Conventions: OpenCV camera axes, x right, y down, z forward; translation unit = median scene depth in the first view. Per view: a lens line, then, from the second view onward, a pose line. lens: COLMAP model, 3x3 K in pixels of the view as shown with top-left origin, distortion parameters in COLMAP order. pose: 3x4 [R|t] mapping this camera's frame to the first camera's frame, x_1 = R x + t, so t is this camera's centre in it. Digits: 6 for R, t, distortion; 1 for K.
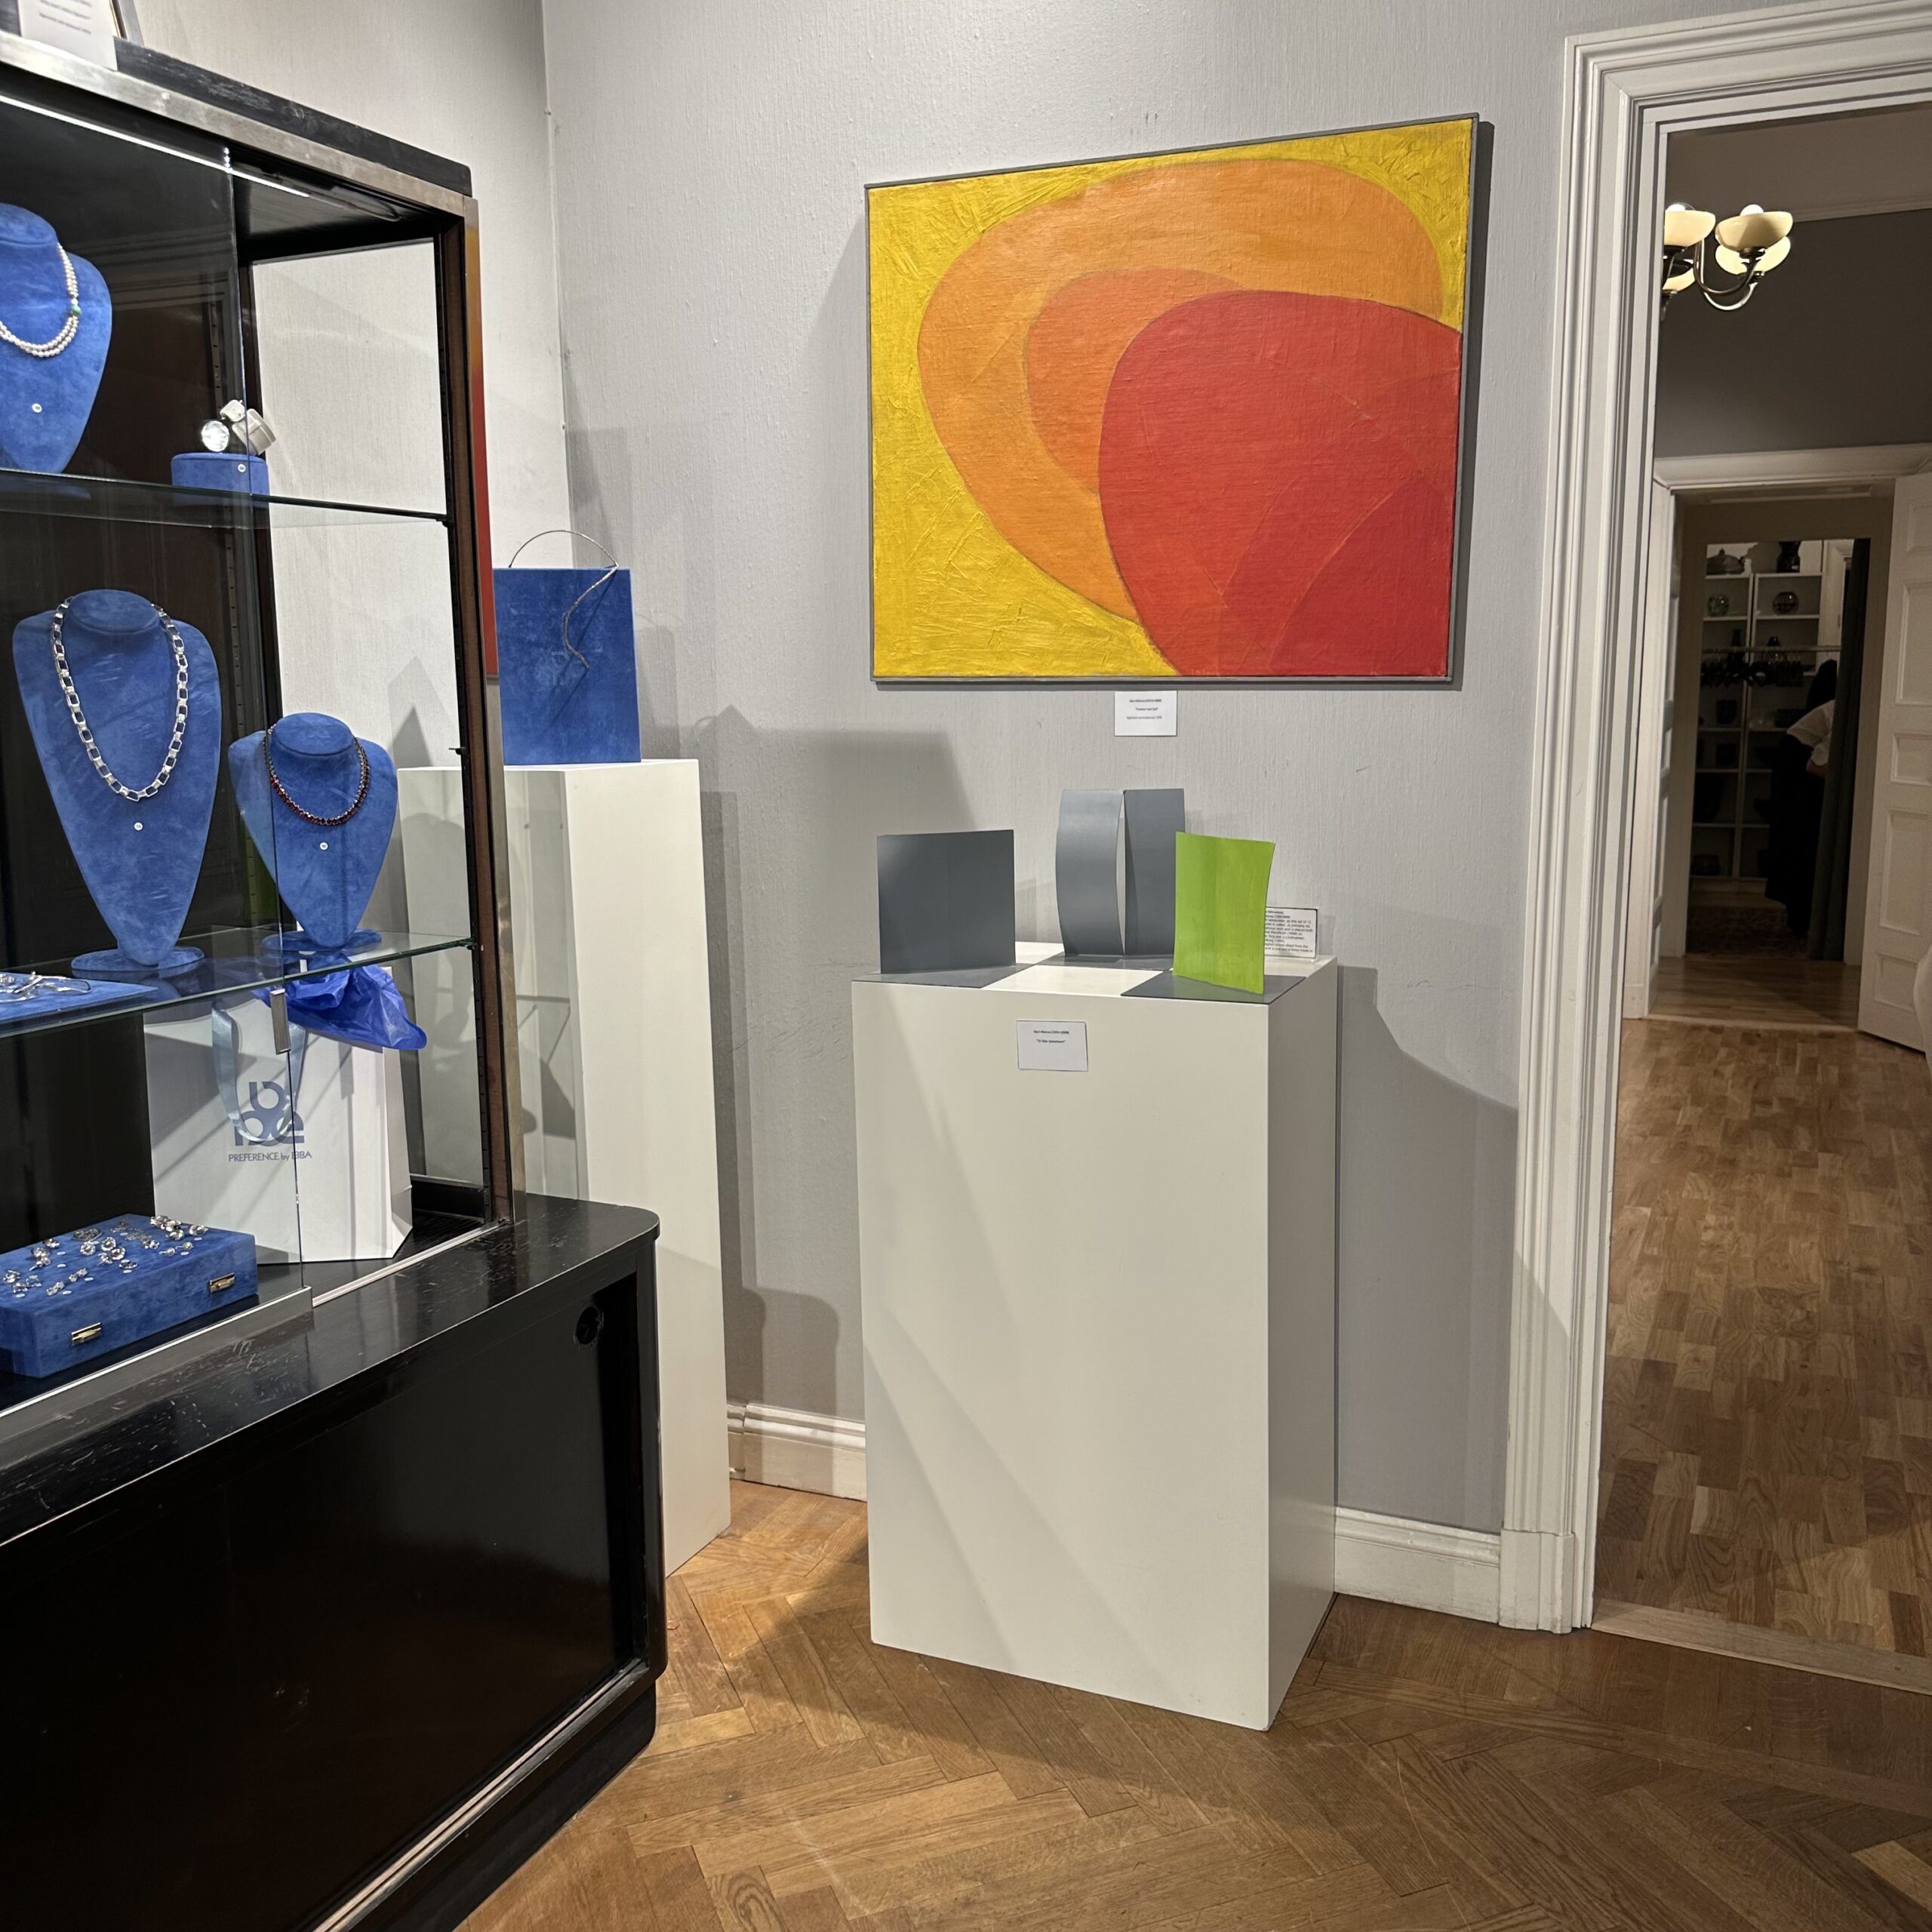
lens RADIAL K [[1836.2, 0, 970.1], [0, 1836.2, 990.7], [0, 0, 1]] dist [0.040457, -0.075629]
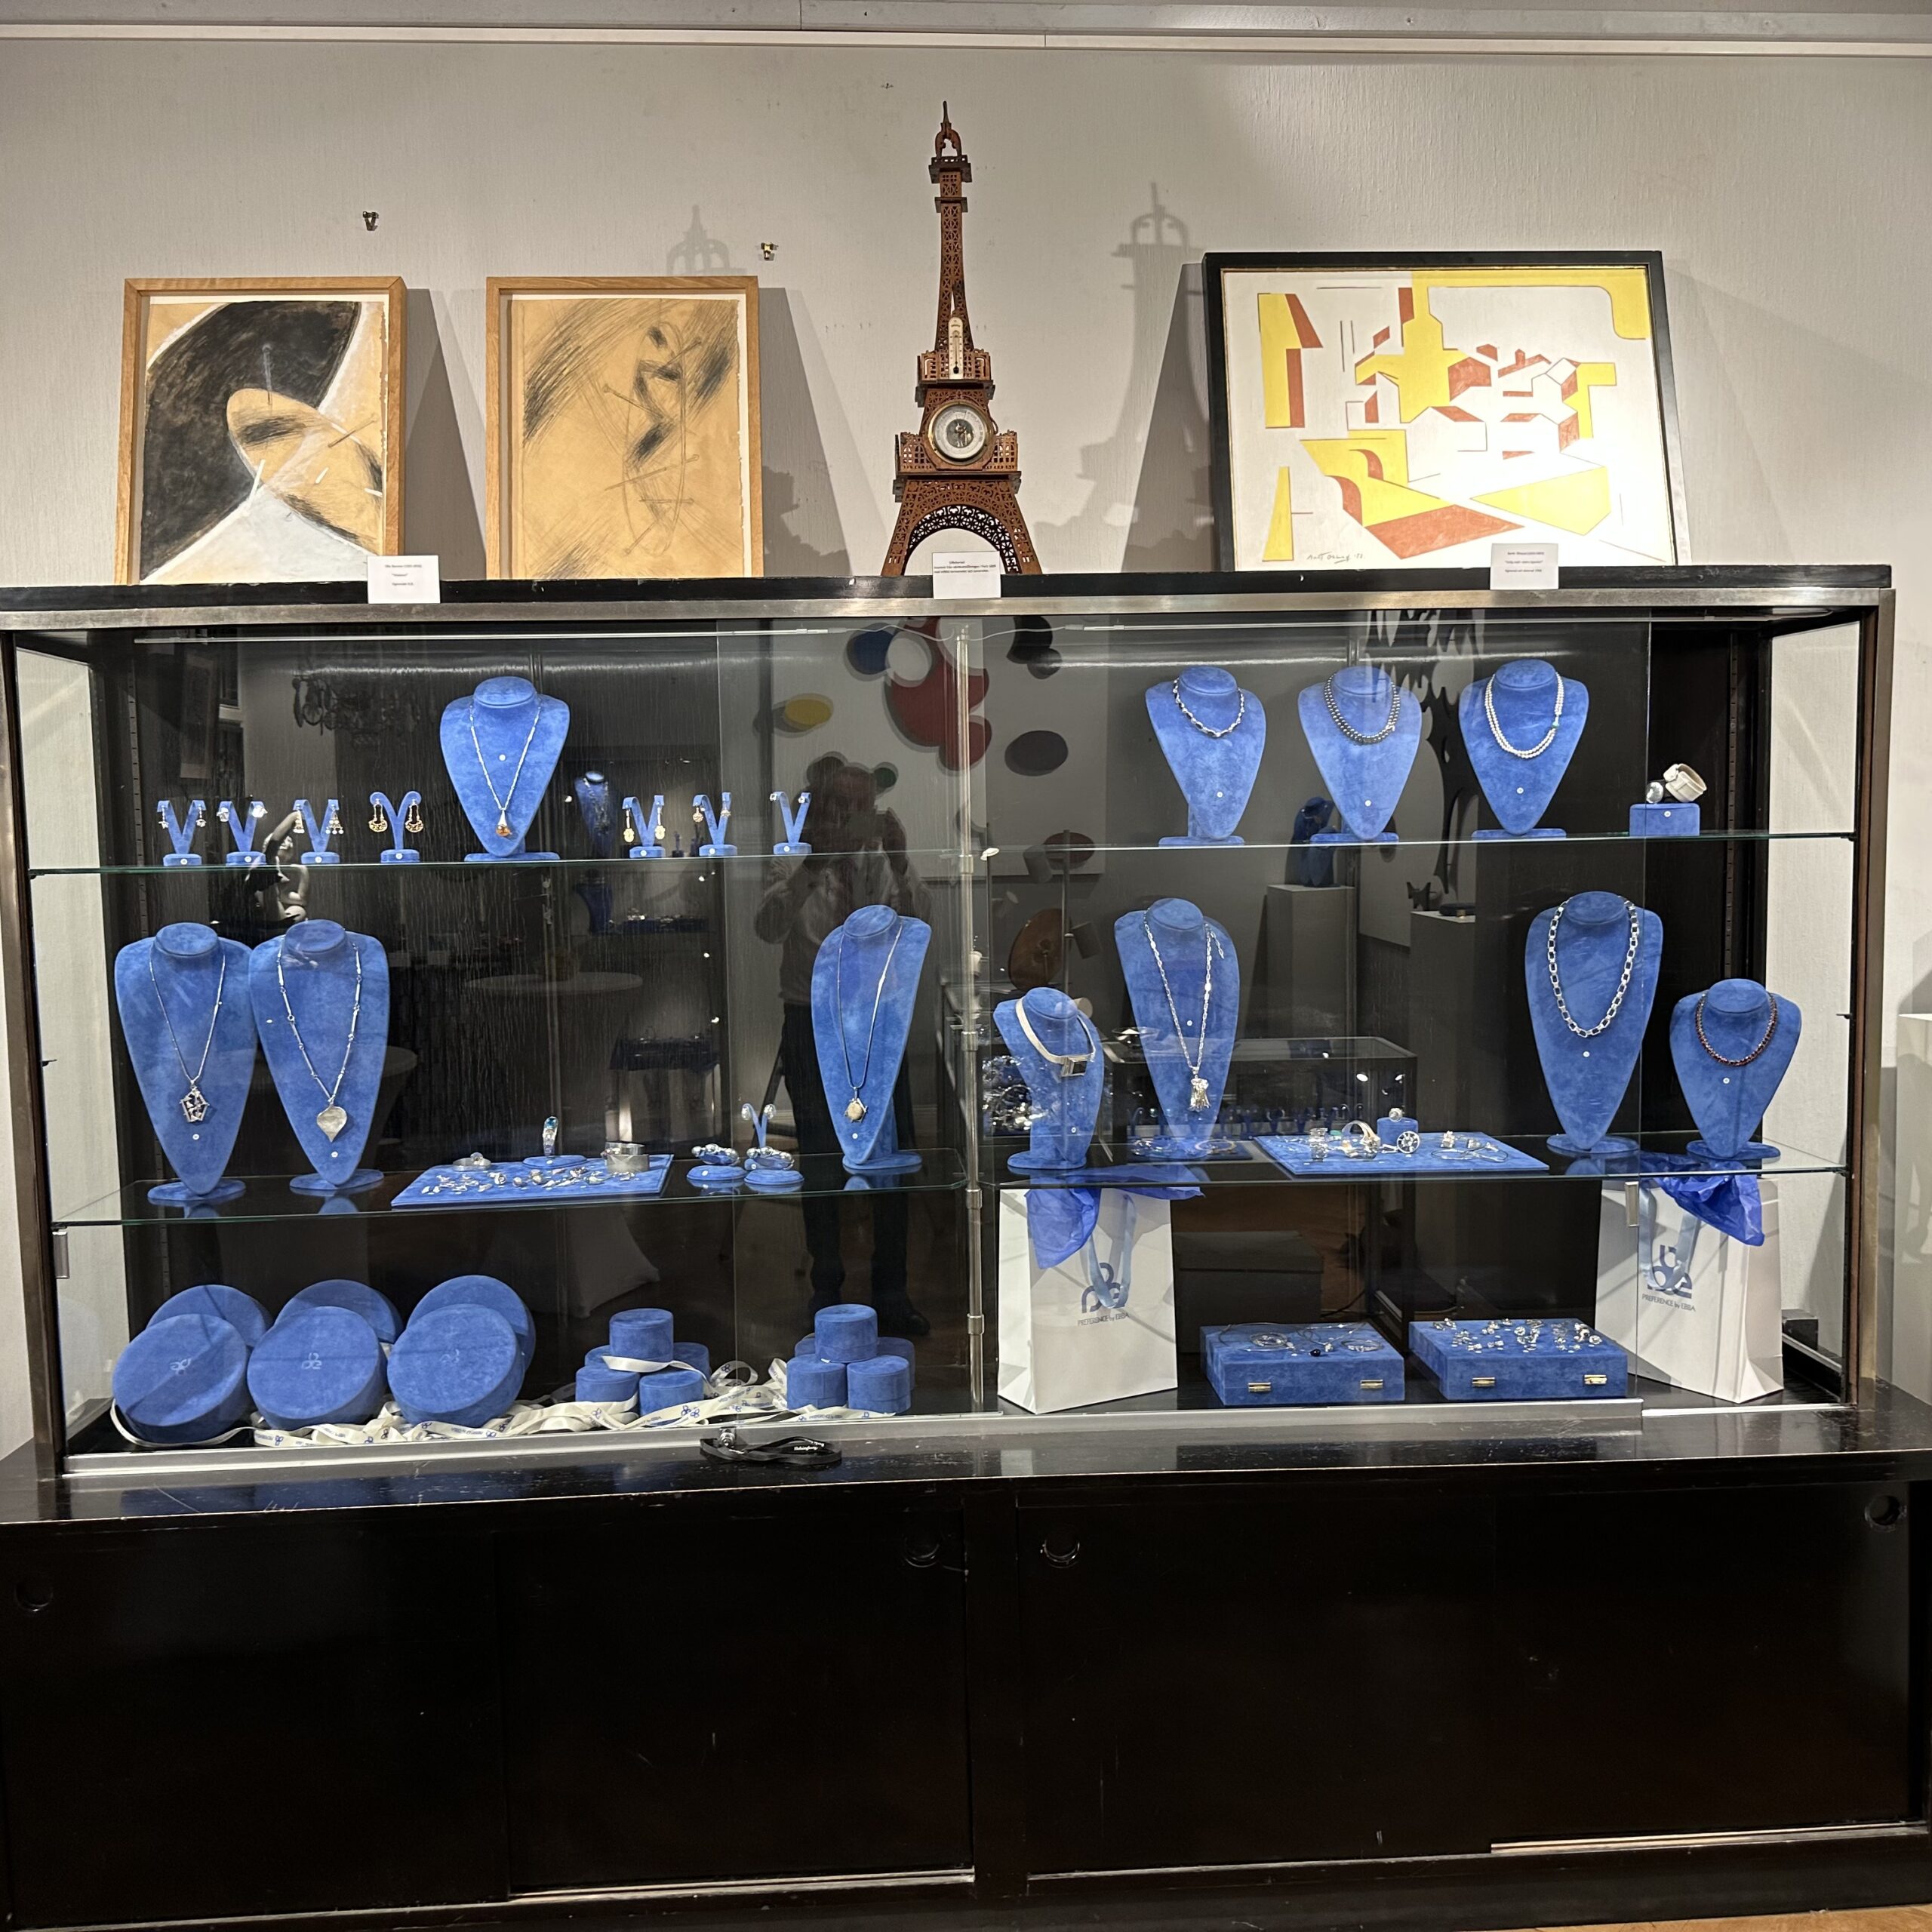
lens RADIAL K [[1819.6, 0, 957.1], [0, 1819.6, 976.1], [0, 0, 1]] dist [0.160425, -0.284818]
pose [[0.453509, 0.076745, -0.887941, 0.607391], [-0.136087, 0.990566, 0.016110, -0.104149], [0.880801, 0.113531, 0.459674, -0.117089]]
